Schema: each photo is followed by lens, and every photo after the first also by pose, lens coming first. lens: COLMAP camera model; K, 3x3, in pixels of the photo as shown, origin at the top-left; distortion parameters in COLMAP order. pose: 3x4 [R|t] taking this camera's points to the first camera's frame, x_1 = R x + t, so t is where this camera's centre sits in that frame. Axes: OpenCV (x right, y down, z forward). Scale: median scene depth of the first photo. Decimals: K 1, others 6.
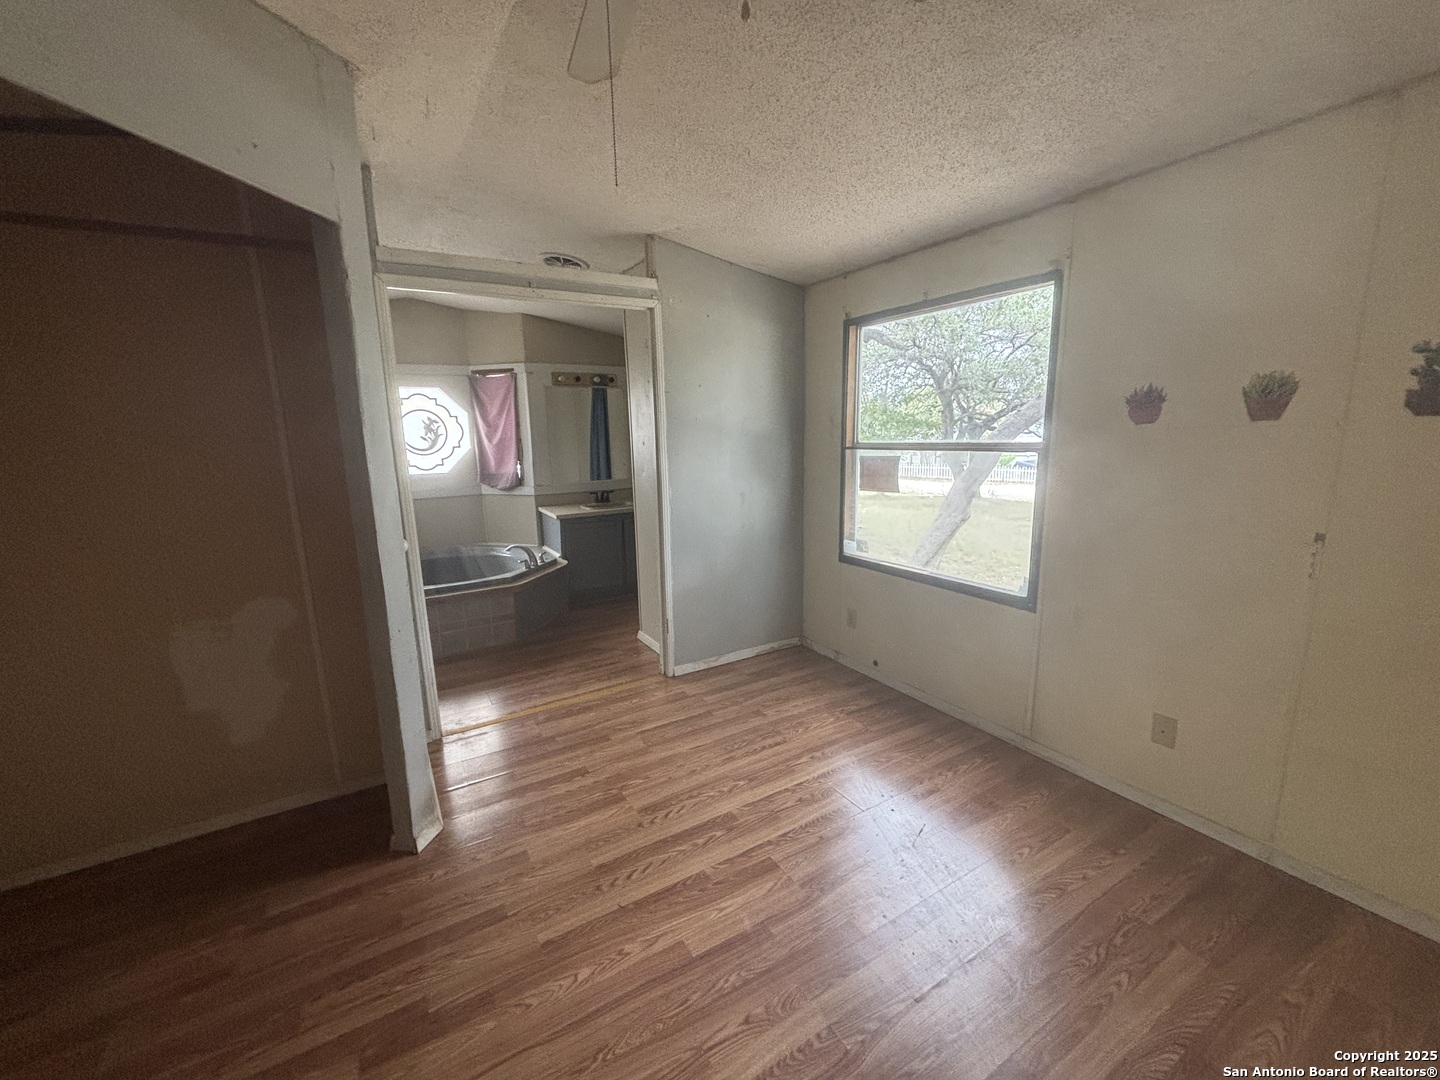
lens RADIAL K [[574.8, 0, 717.7], [0, 574.8, 539.4], [0, 0, 1]] dist [-0.000108, 0.000200]
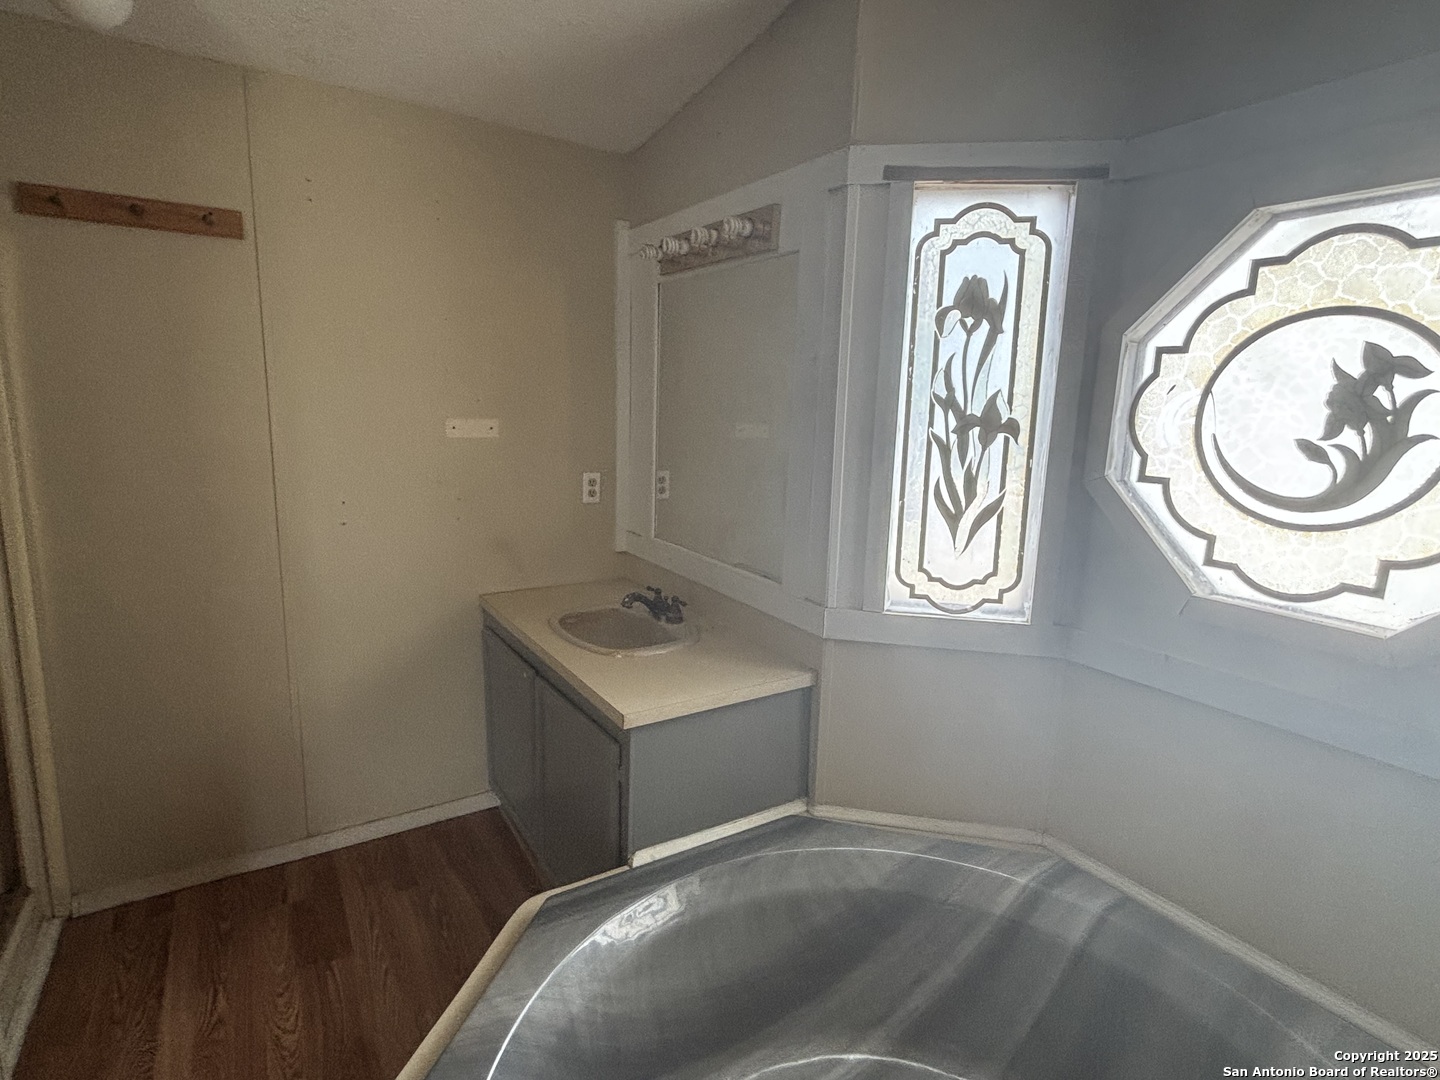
lens RADIAL K [[732.7, 0, 687.5], [0, 732.7, 534.5], [0, 0, 1]] dist [-0.005223, 0.001749]
pose [[0.029228, 0.206053, -0.978104, -0.418844], [-0.215021, 0.956910, 0.195163, -0.246264], [0.976172, 0.204609, 0.072274, 1.264622]]
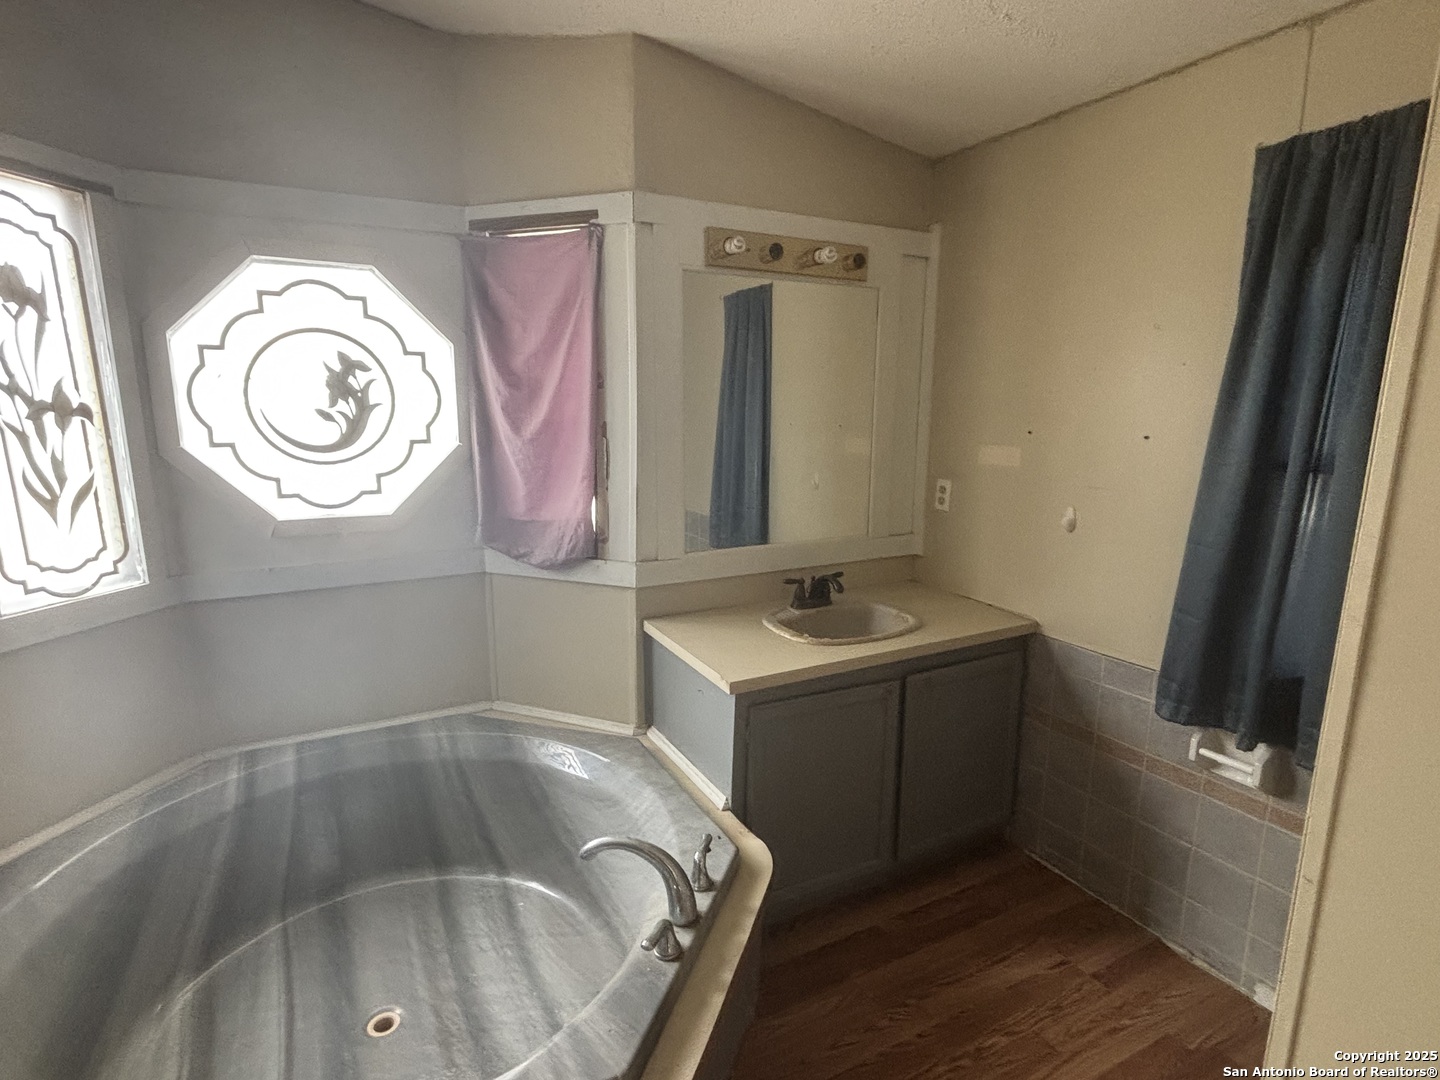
lens RADIAL K [[732.7, 0, 716.3], [0, 732.7, 535.4], [0, 0, 1]] dist [-0.005223, 0.001749]
pose [[0.998260, 0.036863, -0.046032, -0.425247], [-0.037064, 0.999307, -0.003504, -0.183693], [0.045871, 0.005204, 0.998934, 0.953861]]
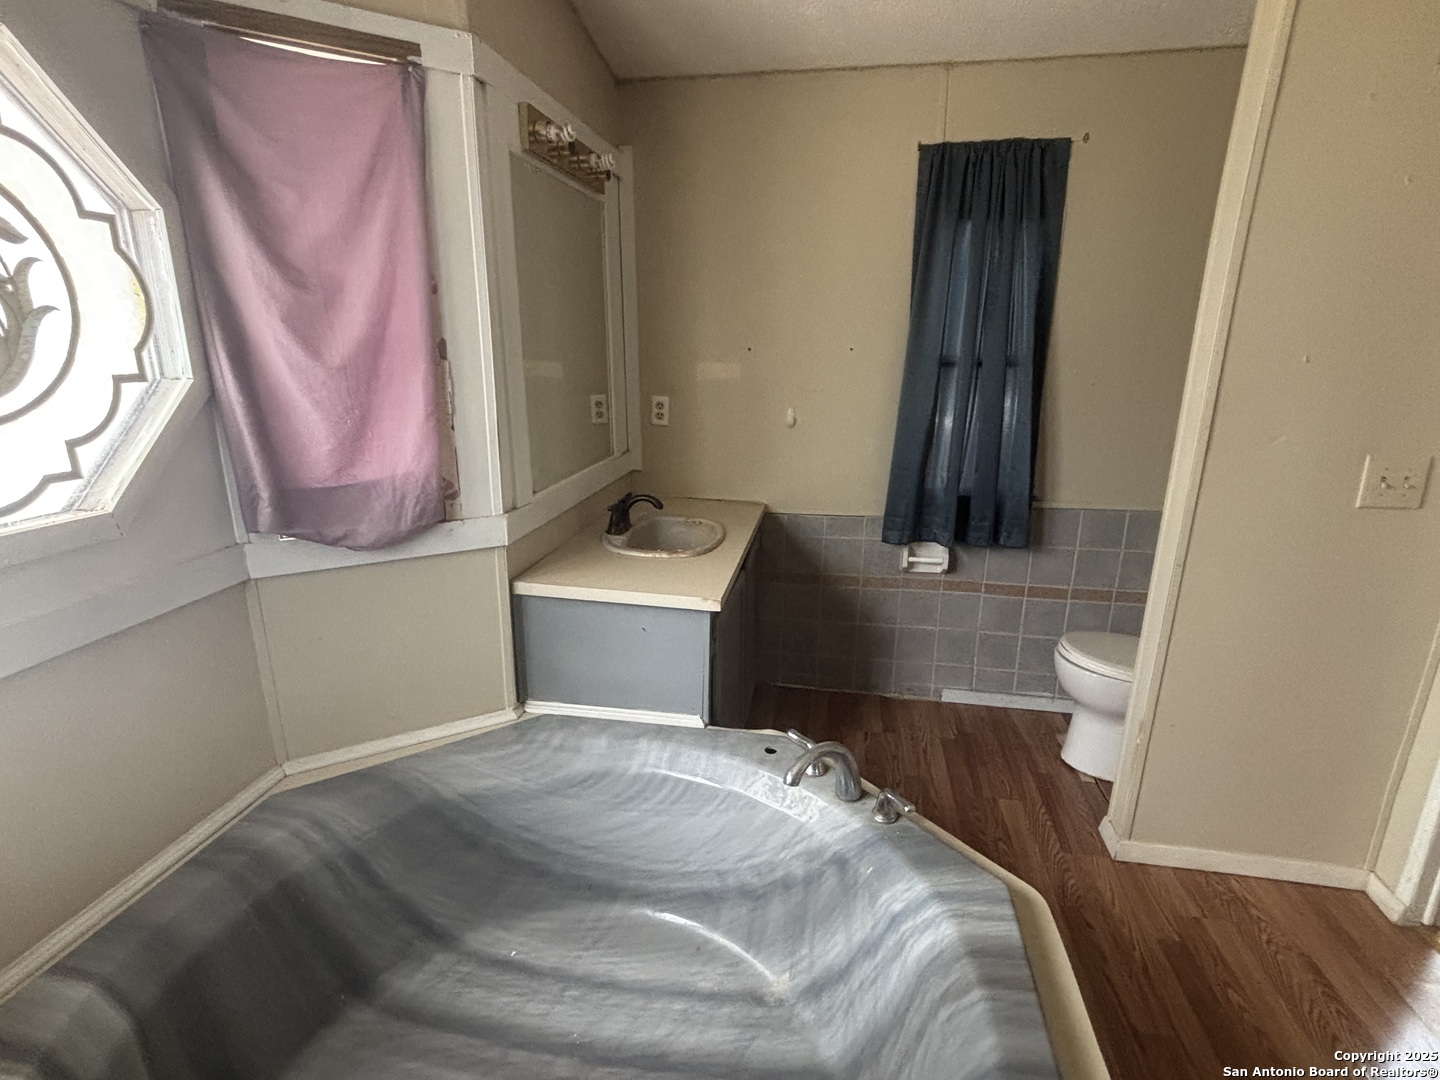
lens RADIAL K [[732.7, 0, 692.5], [0, 732.7, 539.3], [0, 0, 1]] dist [-0.005223, 0.001749]
pose [[0.663398, -0.171919, 0.728249, -0.877953], [0.120080, 0.985094, 0.123166, -0.191447], [-0.738569, 0.005741, 0.674153, 1.158688]]
